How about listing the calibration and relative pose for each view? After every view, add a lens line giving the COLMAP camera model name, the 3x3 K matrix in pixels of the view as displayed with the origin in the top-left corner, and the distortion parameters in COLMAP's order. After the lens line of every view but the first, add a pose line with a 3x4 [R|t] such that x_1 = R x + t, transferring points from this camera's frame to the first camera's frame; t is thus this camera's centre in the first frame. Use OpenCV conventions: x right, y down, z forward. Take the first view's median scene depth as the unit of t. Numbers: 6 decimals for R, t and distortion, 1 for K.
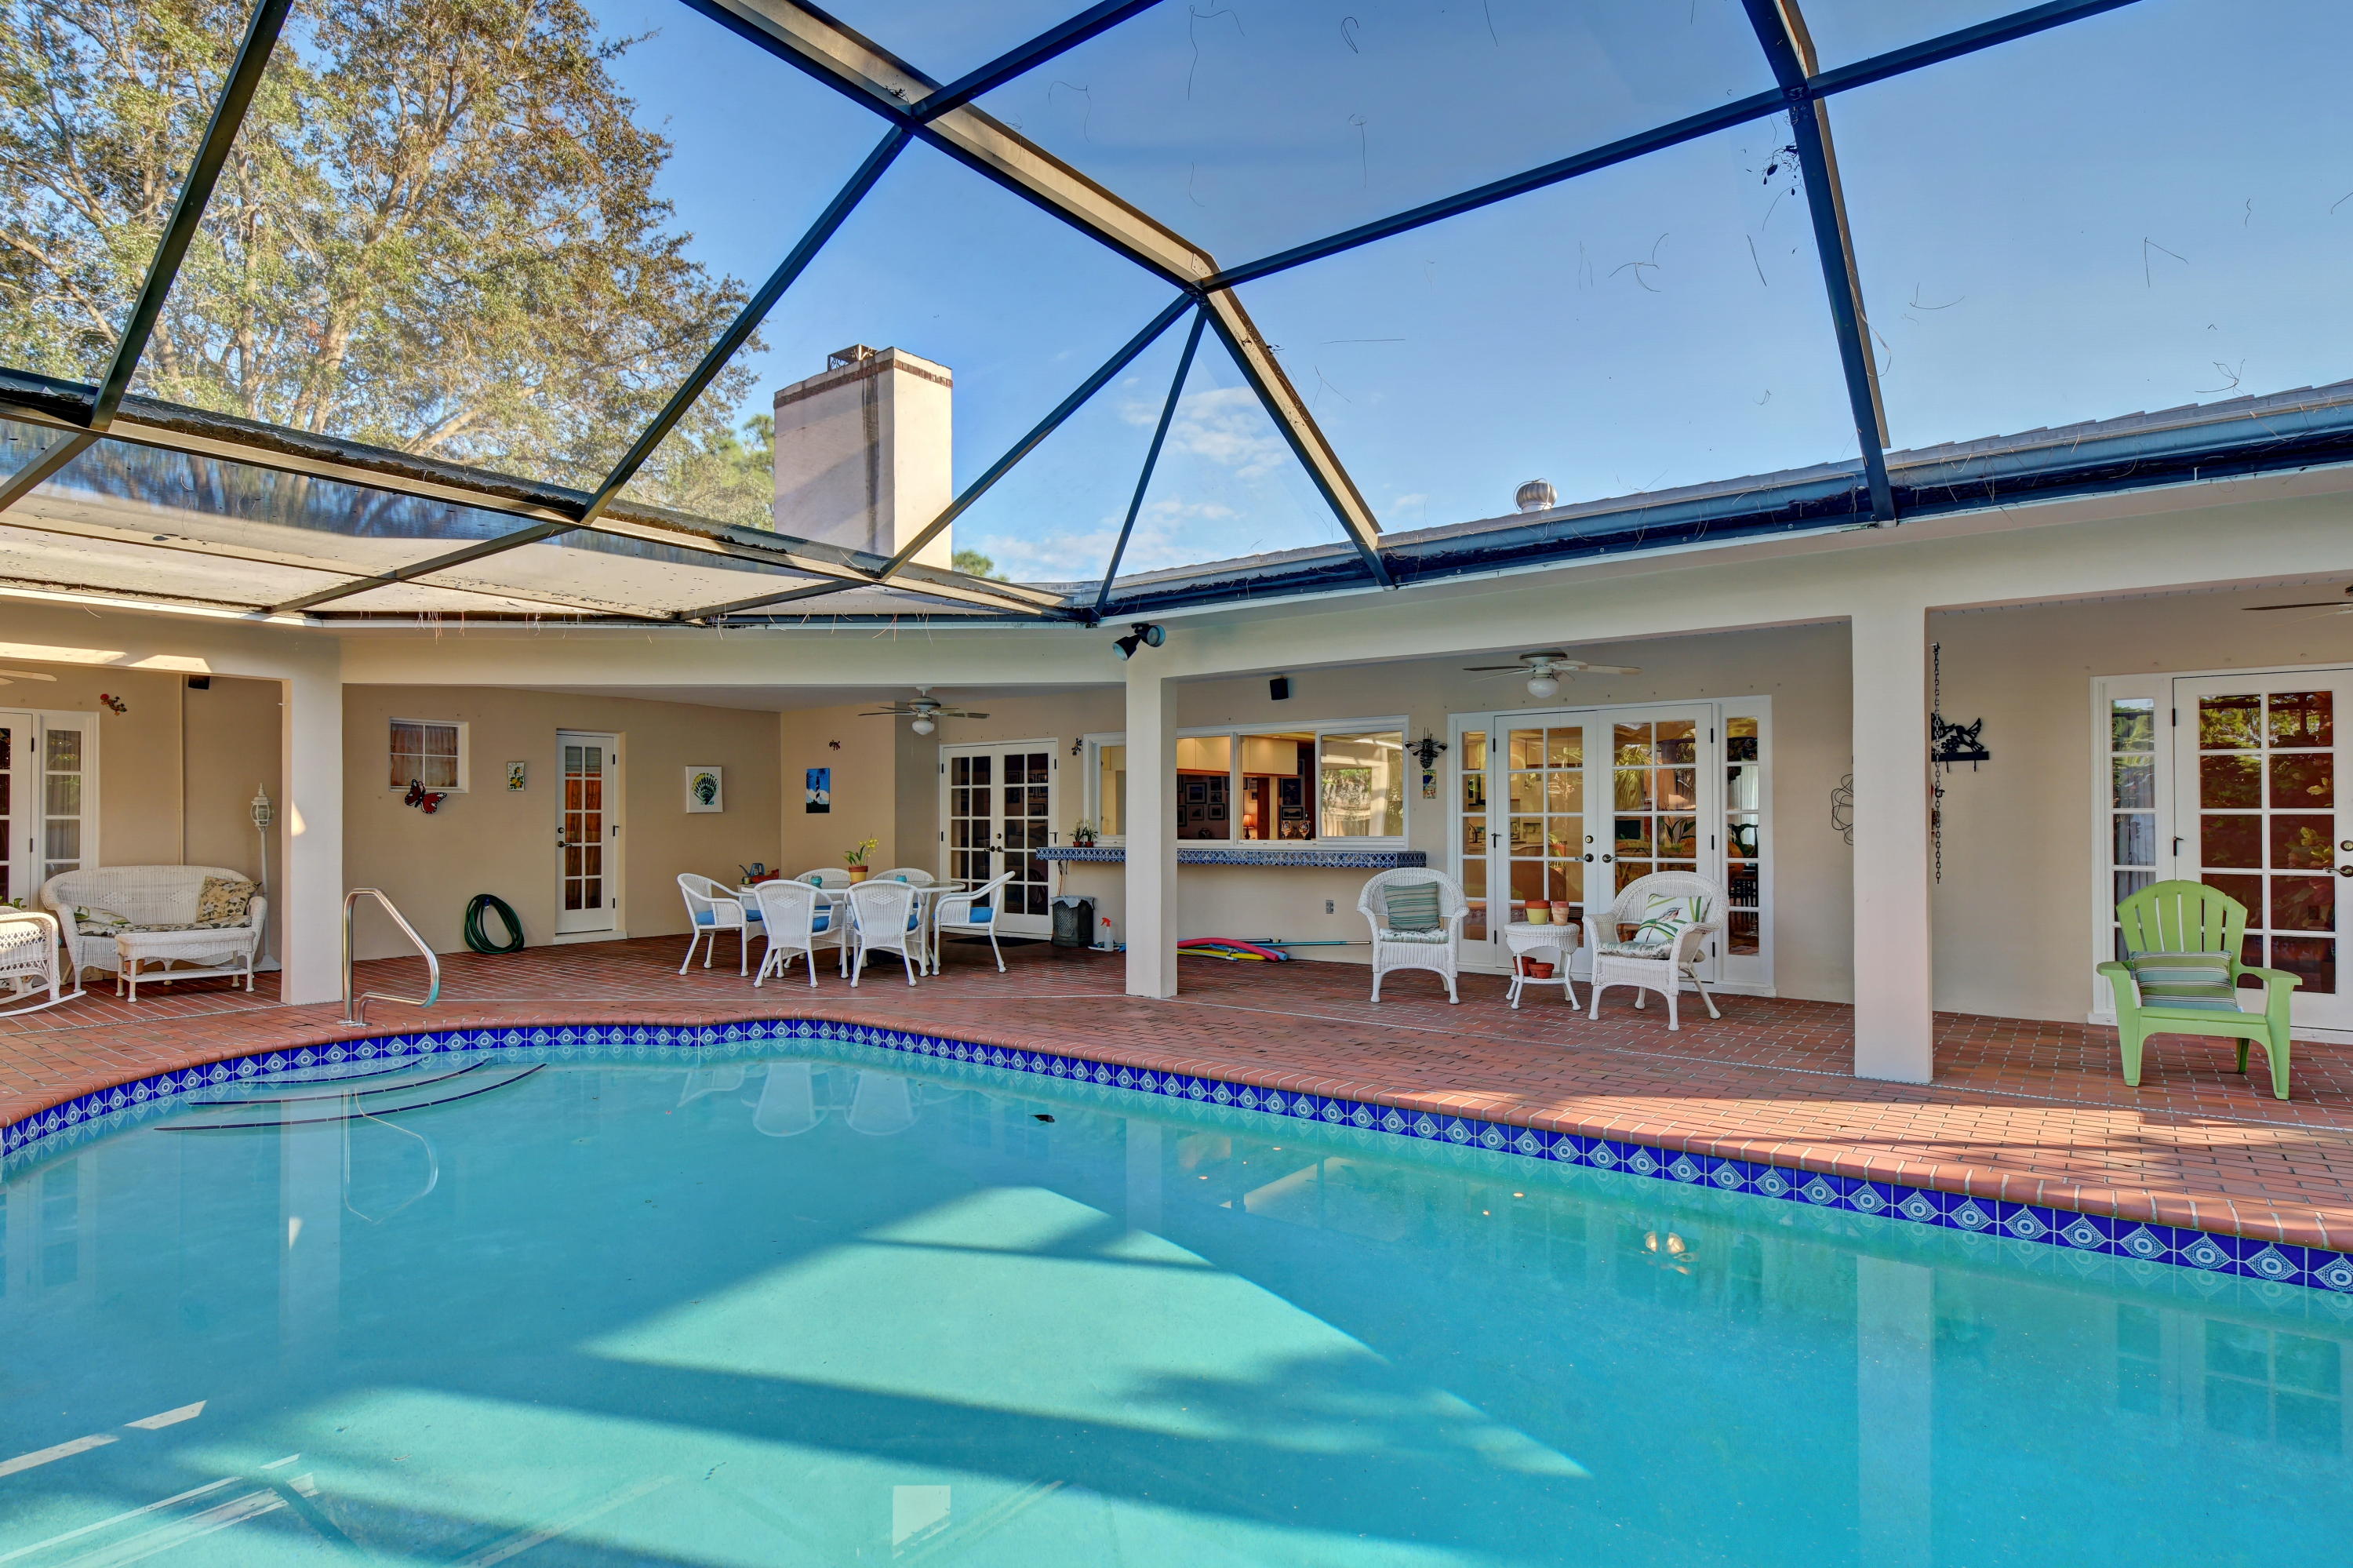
lens RADIAL K [[1222.5, 0, 1180.2], [0, 1222.5, 799.8], [0, 0, 1]] dist [-0.003482, -0.001165]
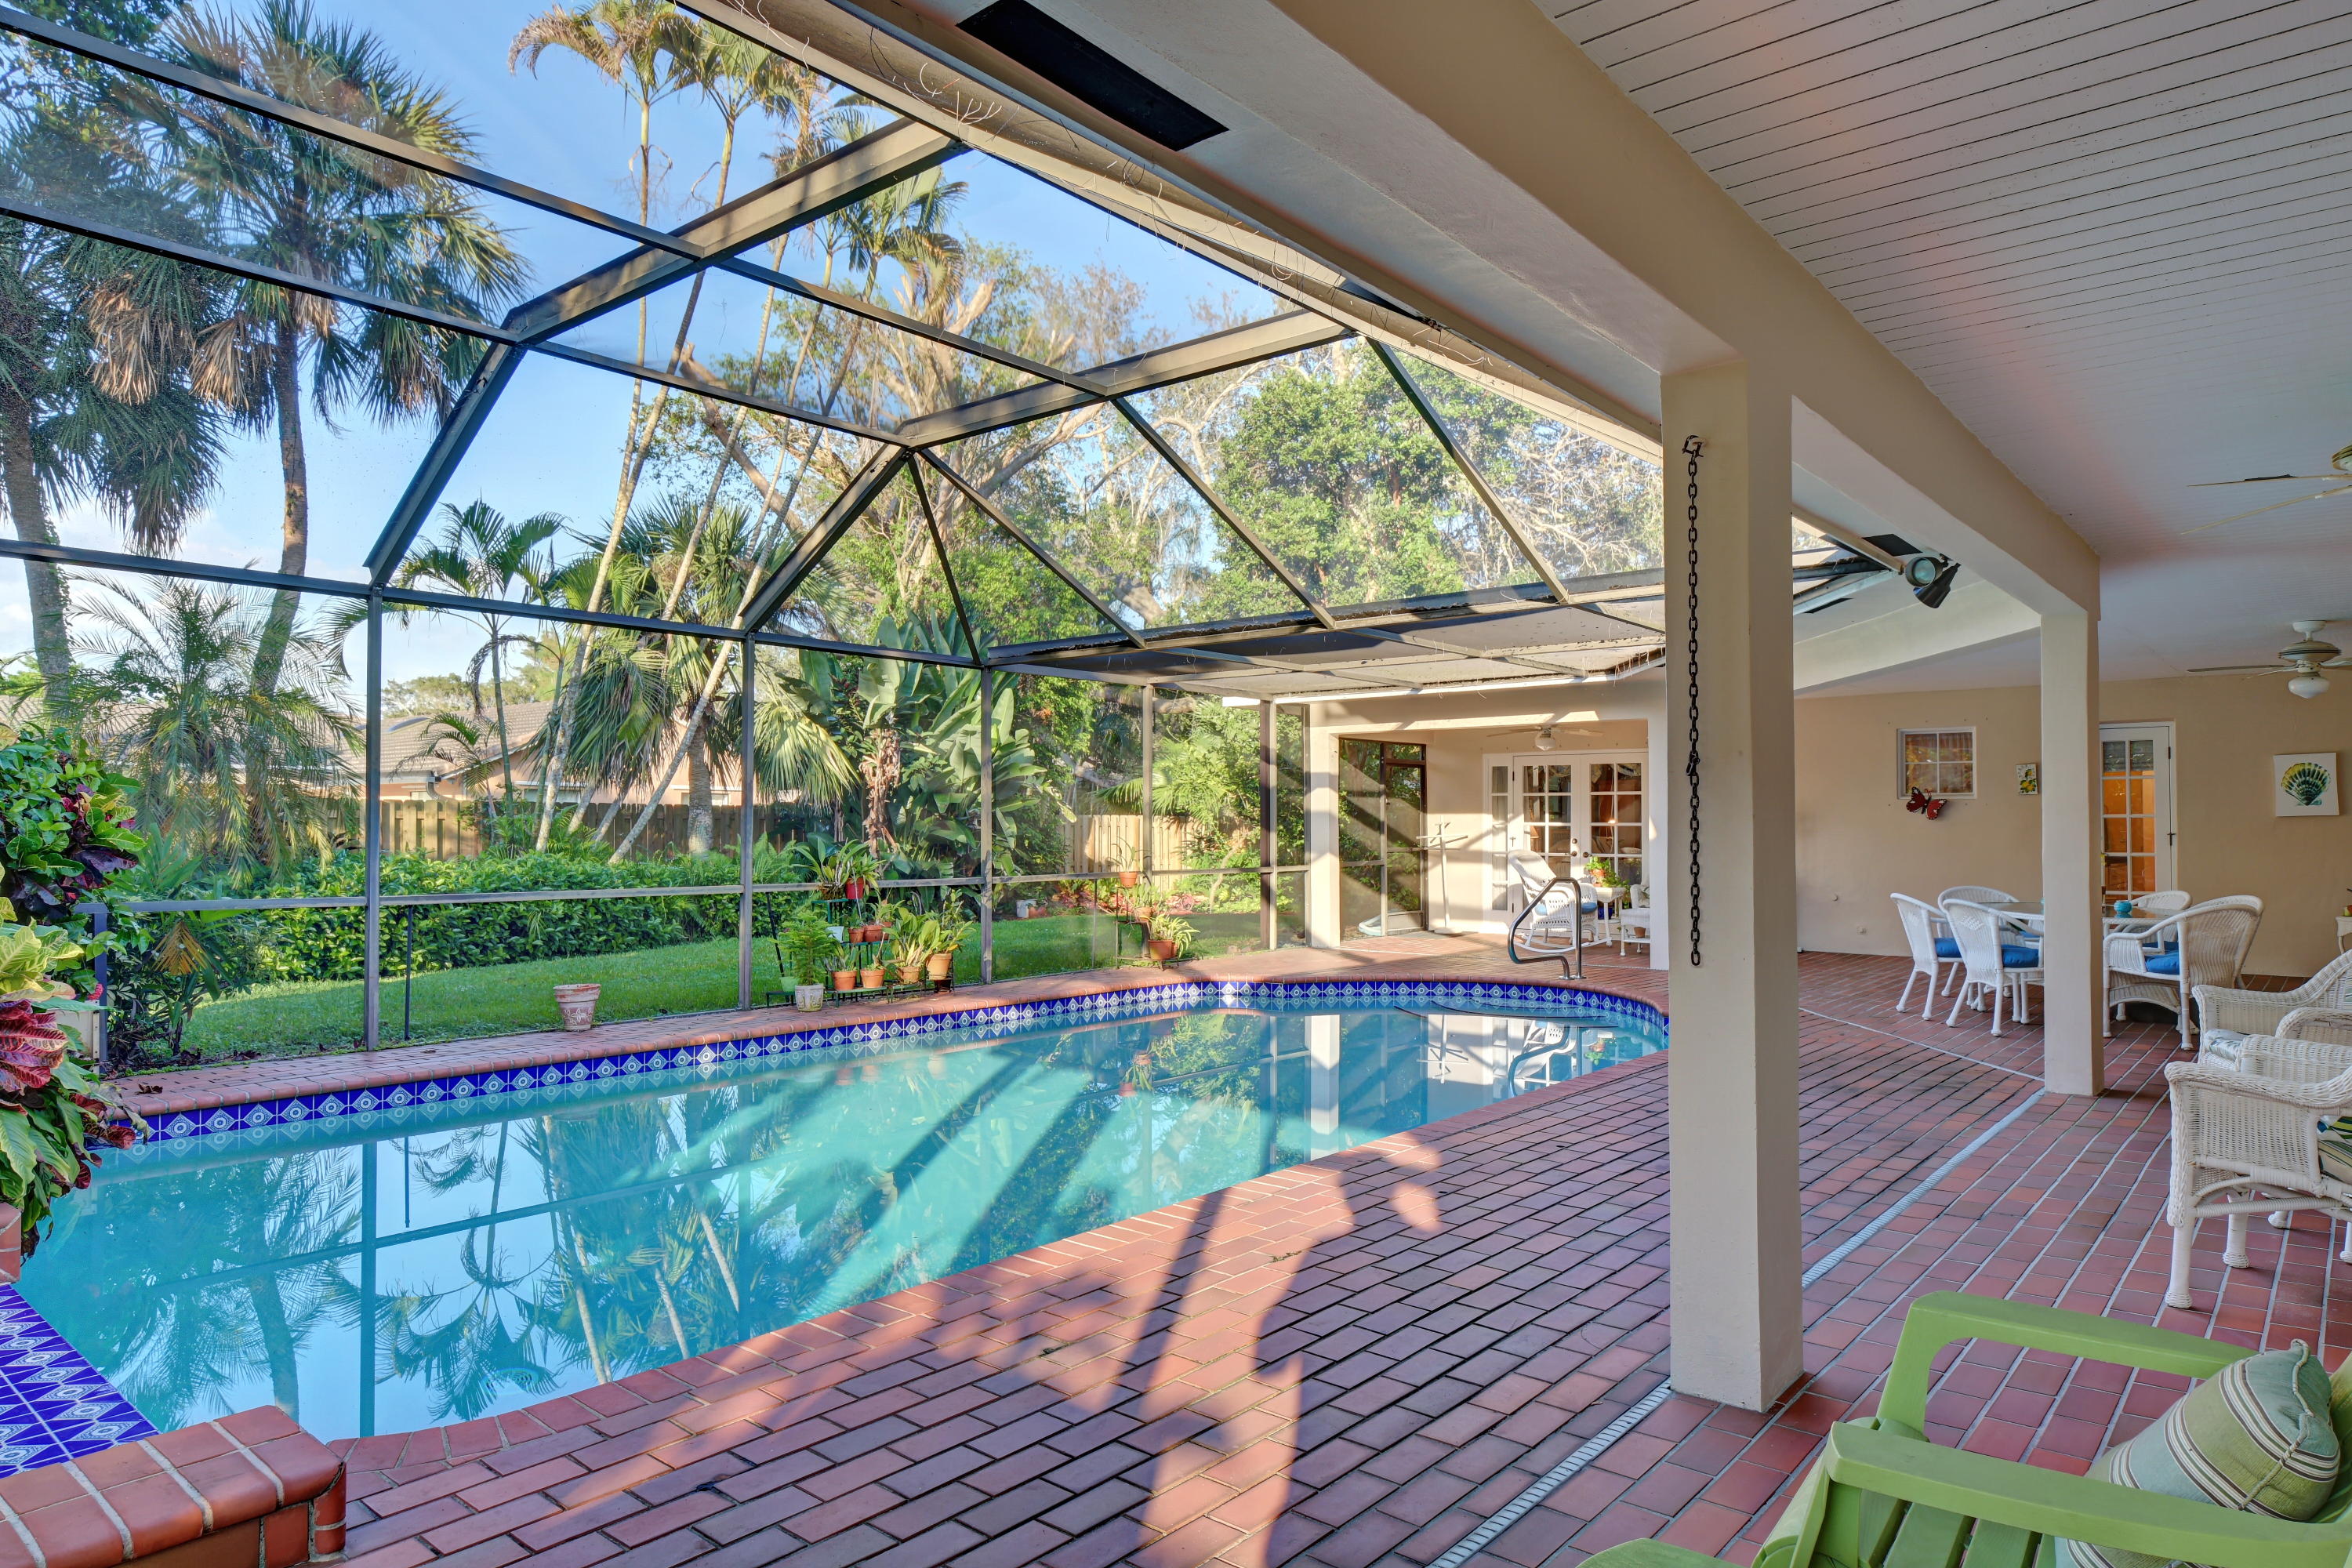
lens RADIAL K [[1410.9, 0, 1178.9], [0, 1410.9, 792.4], [0, 0, 1]] dist [0.000126, 0.000022]
pose [[-0.063079, -0.021491, -0.997777, 0.607356], [0.016829, 0.999603, -0.022595, 0.004745], [0.997867, -0.018217, -0.062693, 0.448944]]
